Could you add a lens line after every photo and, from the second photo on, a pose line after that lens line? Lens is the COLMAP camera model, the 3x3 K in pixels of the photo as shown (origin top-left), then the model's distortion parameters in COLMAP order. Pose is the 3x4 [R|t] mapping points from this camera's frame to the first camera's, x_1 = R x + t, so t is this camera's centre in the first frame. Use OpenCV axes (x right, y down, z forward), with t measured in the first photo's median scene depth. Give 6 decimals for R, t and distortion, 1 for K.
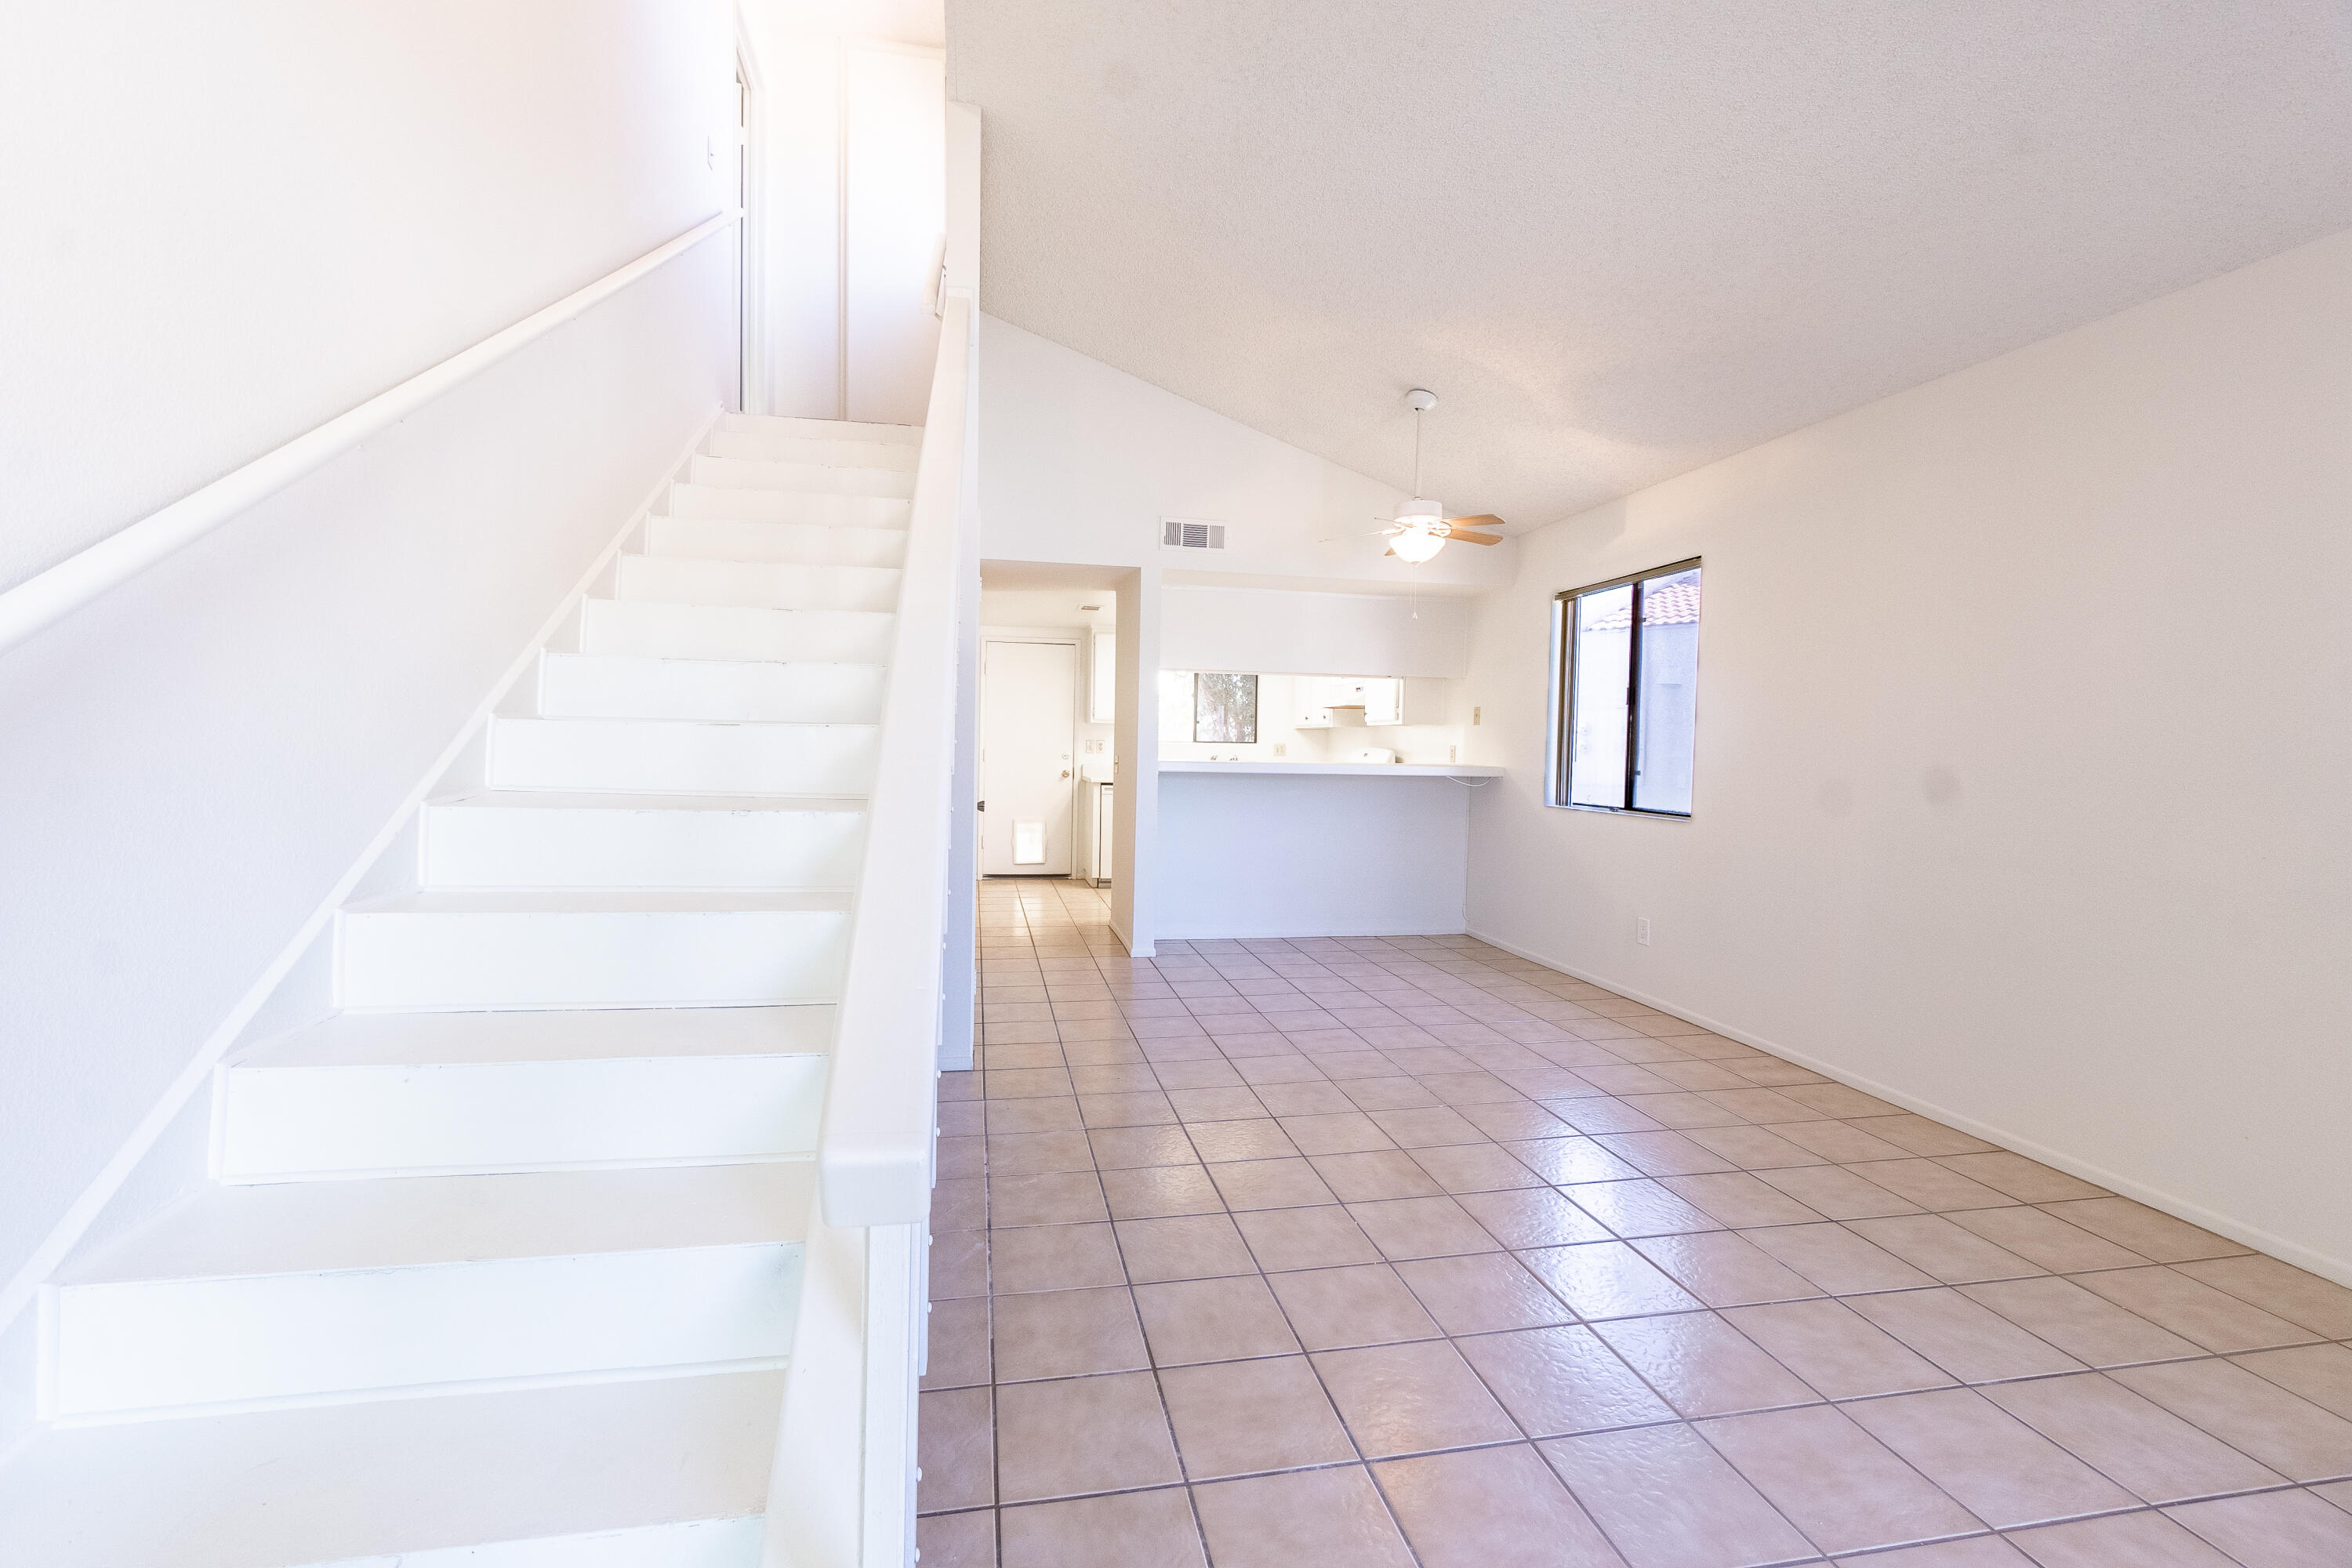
lens RADIAL K [[995.4, 0, 1176.6], [0, 995.4, 785.0], [0, 0, 1]] dist [-0.000376, 0.000164]
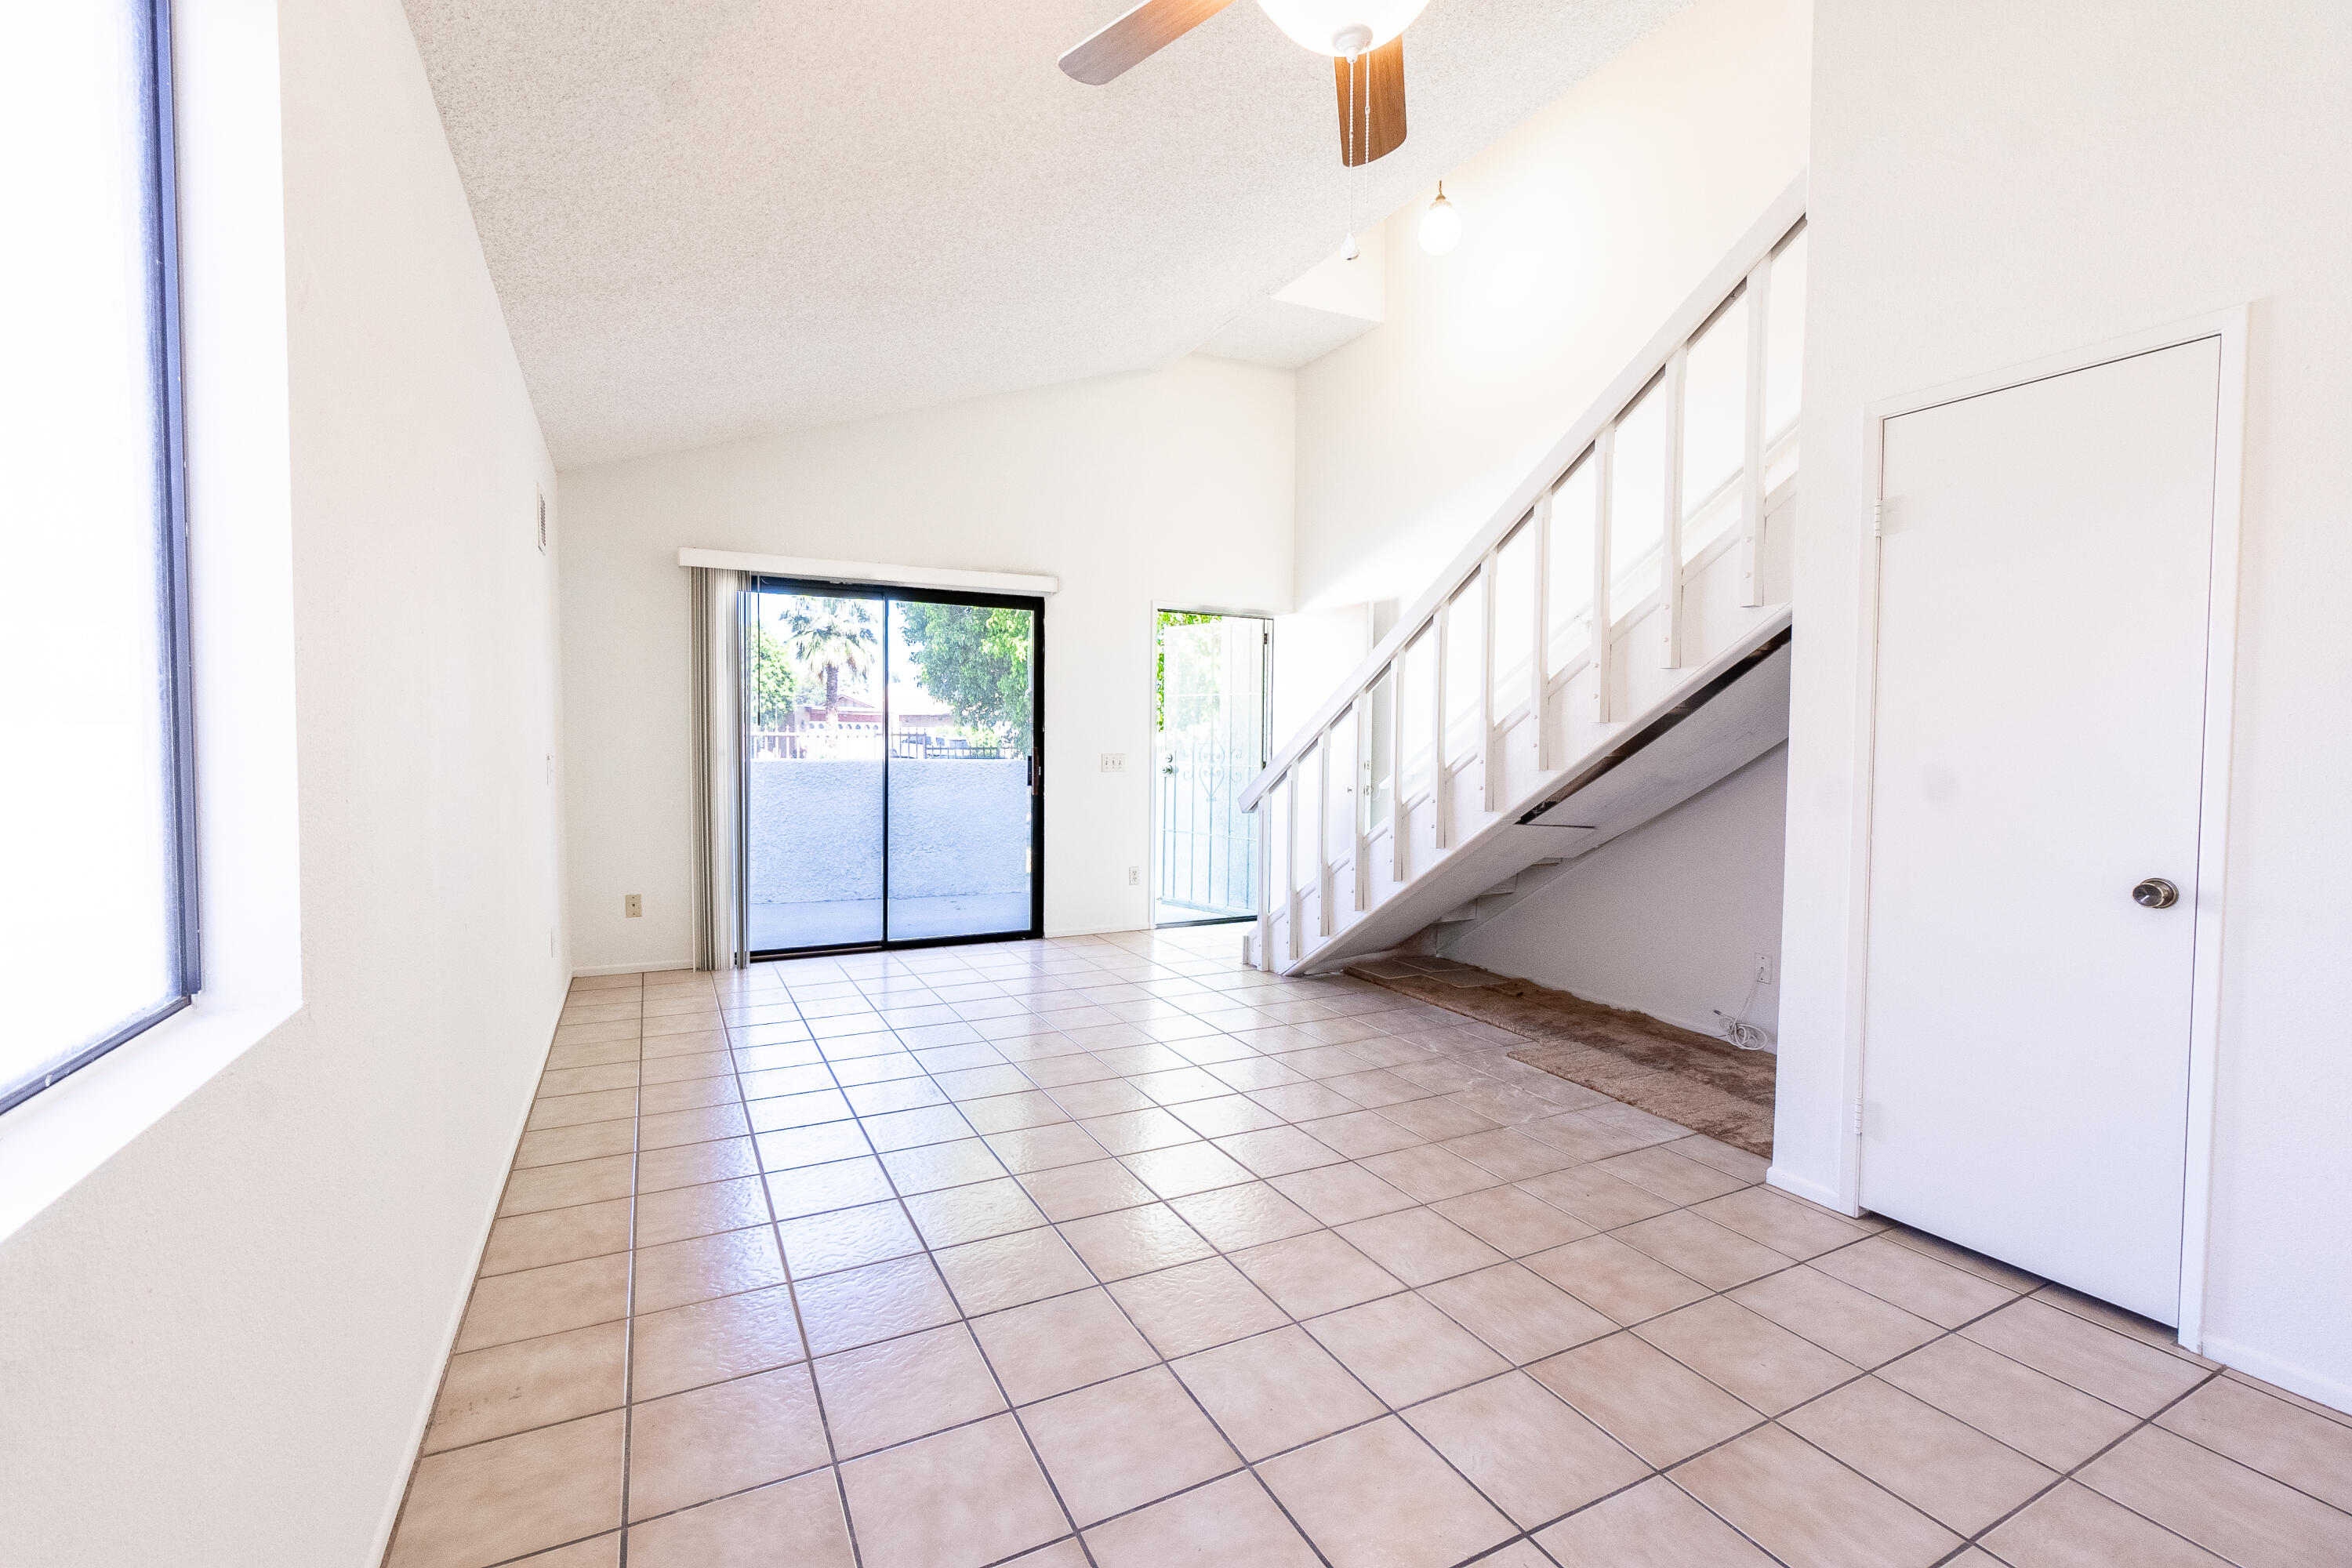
lens RADIAL K [[1001.7, 0, 1165.5], [0, 1001.7, 773.5], [0, 0, 1]] dist [-0.002328, 0.000164]
pose [[-0.961037, -0.017589, -0.275861, 0.448961], [-0.037769, 0.996969, 0.068010, -0.057376], [0.273829, 0.075779, -0.958788, 1.575604]]
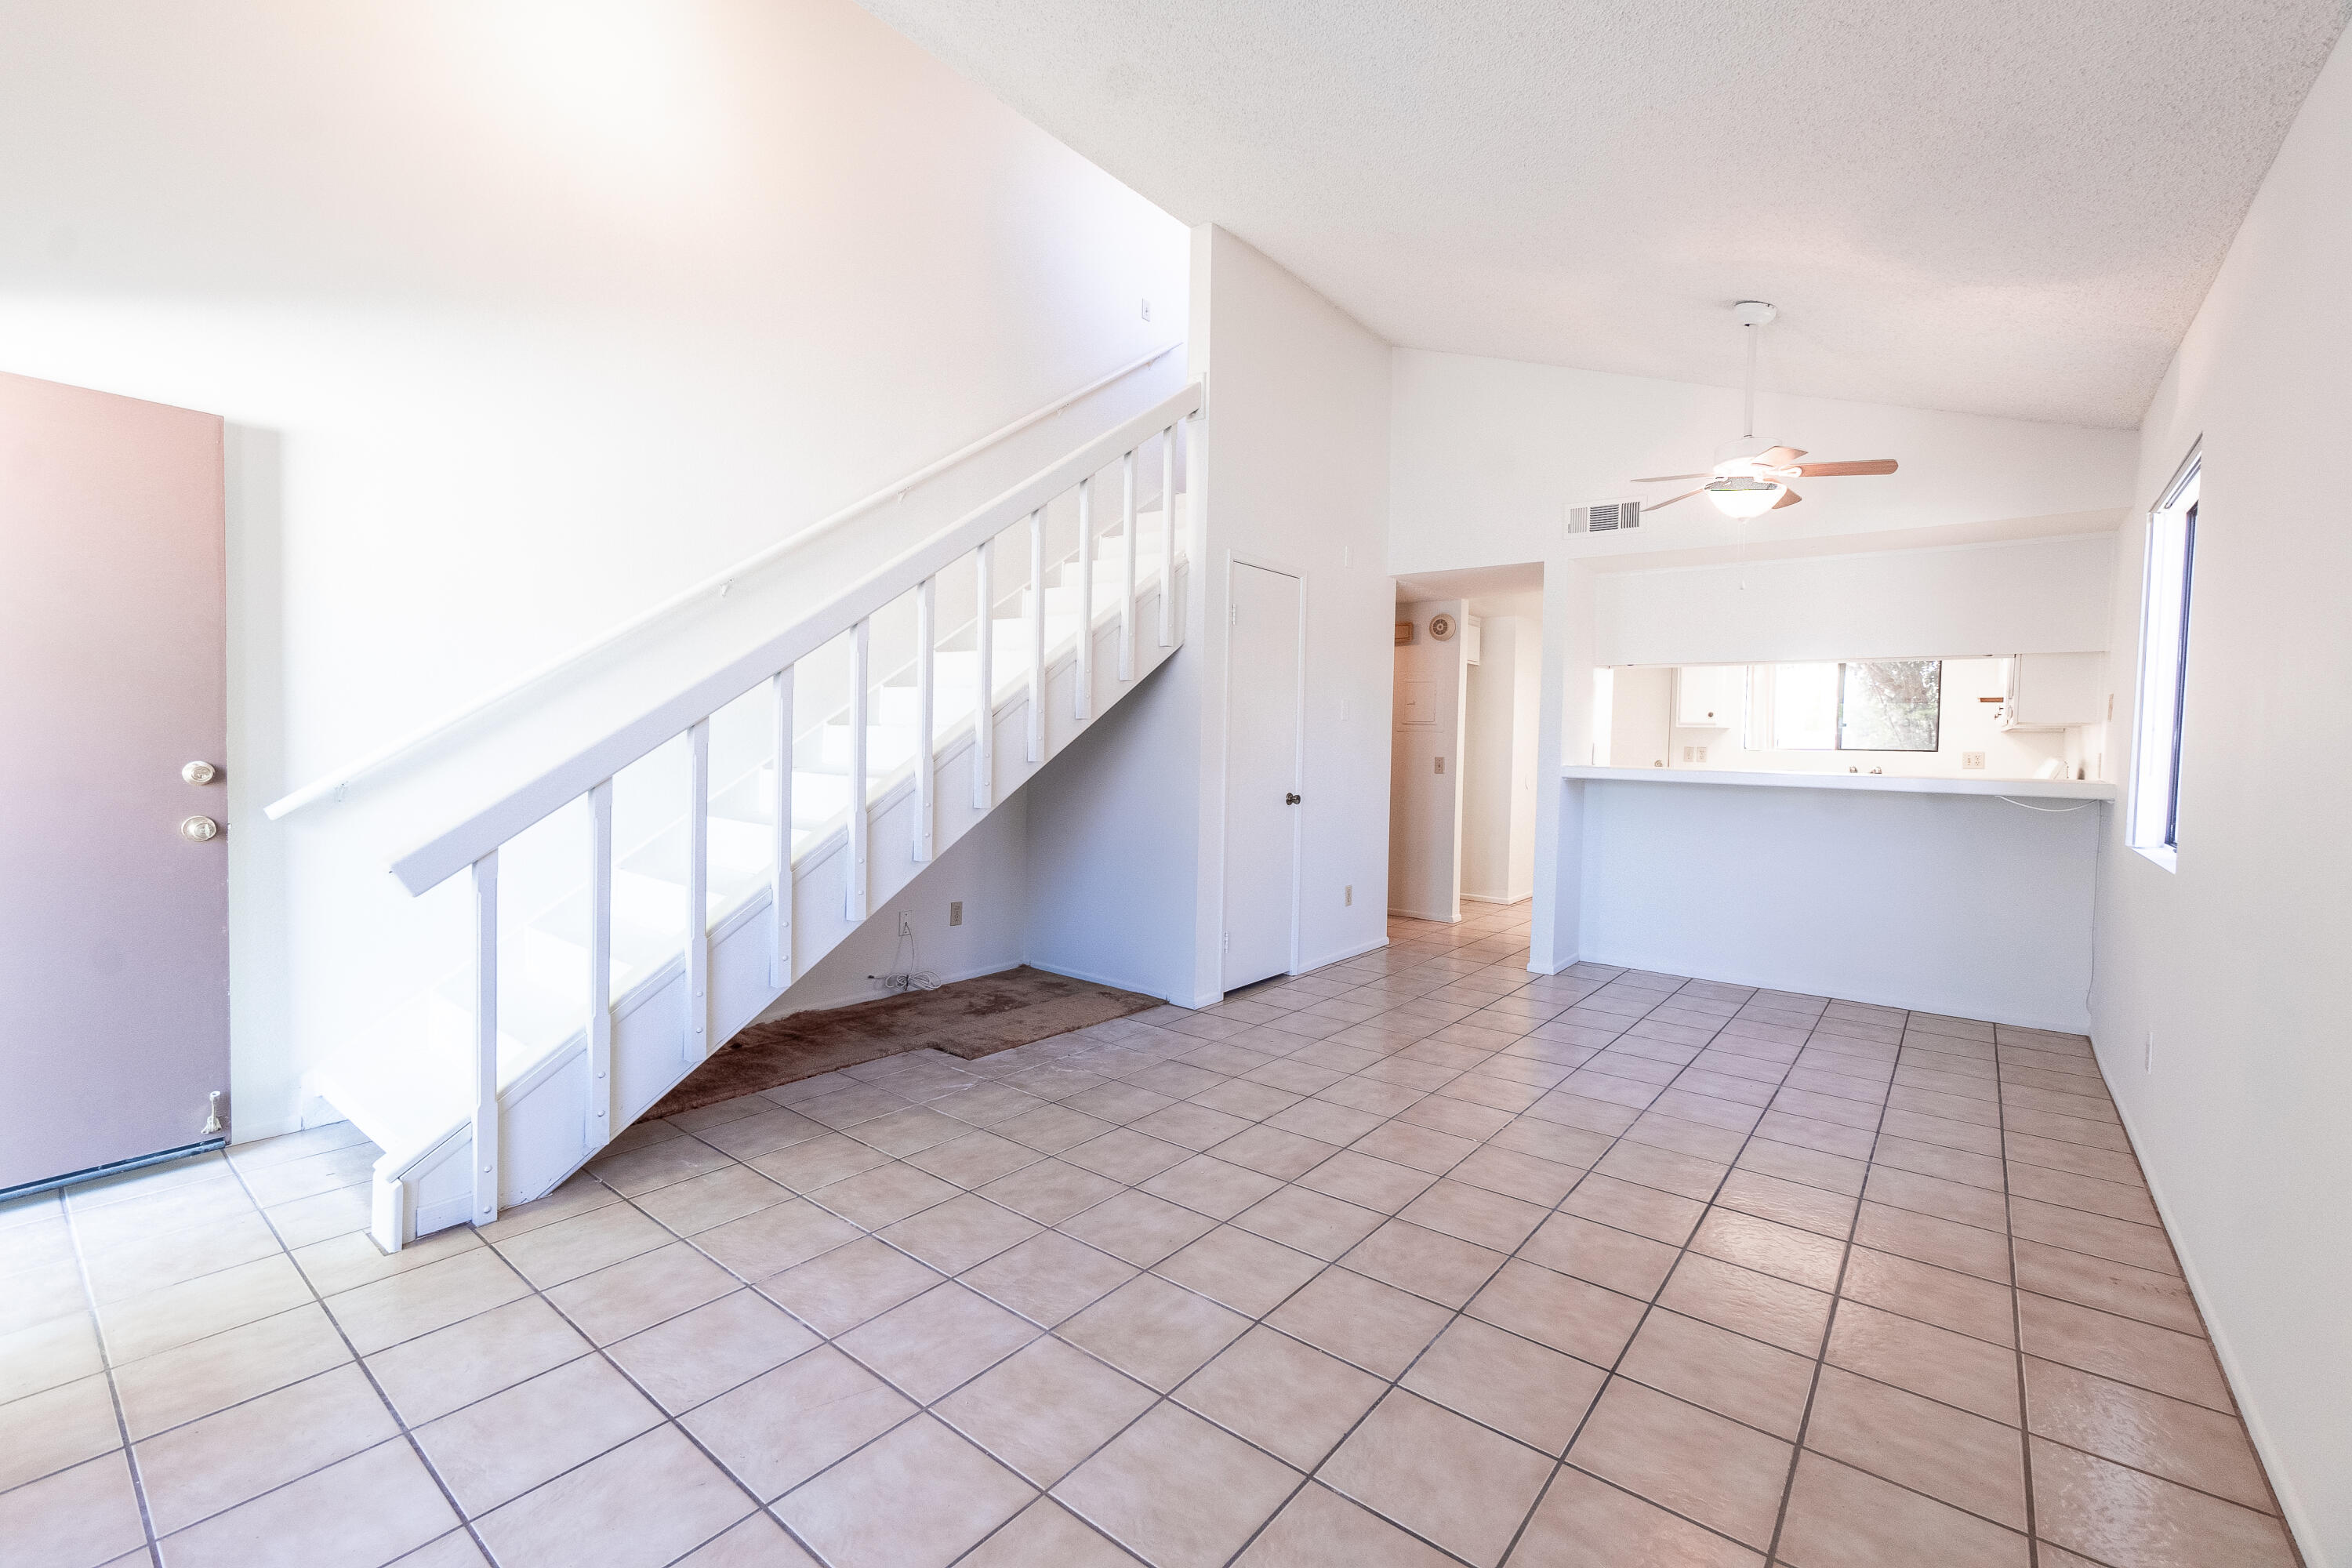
lens RADIAL K [[1001.7, 0, 1165.5], [0, 1001.7, 773.5], [0, 0, 1]] dist [-0.002328, 0.000164]
pose [[0.645117, 0.022150, -0.763762, 0.703237], [-0.040129, 0.999182, -0.004918, 0.004685], [0.763029, 0.033822, 0.645479, 0.170672]]
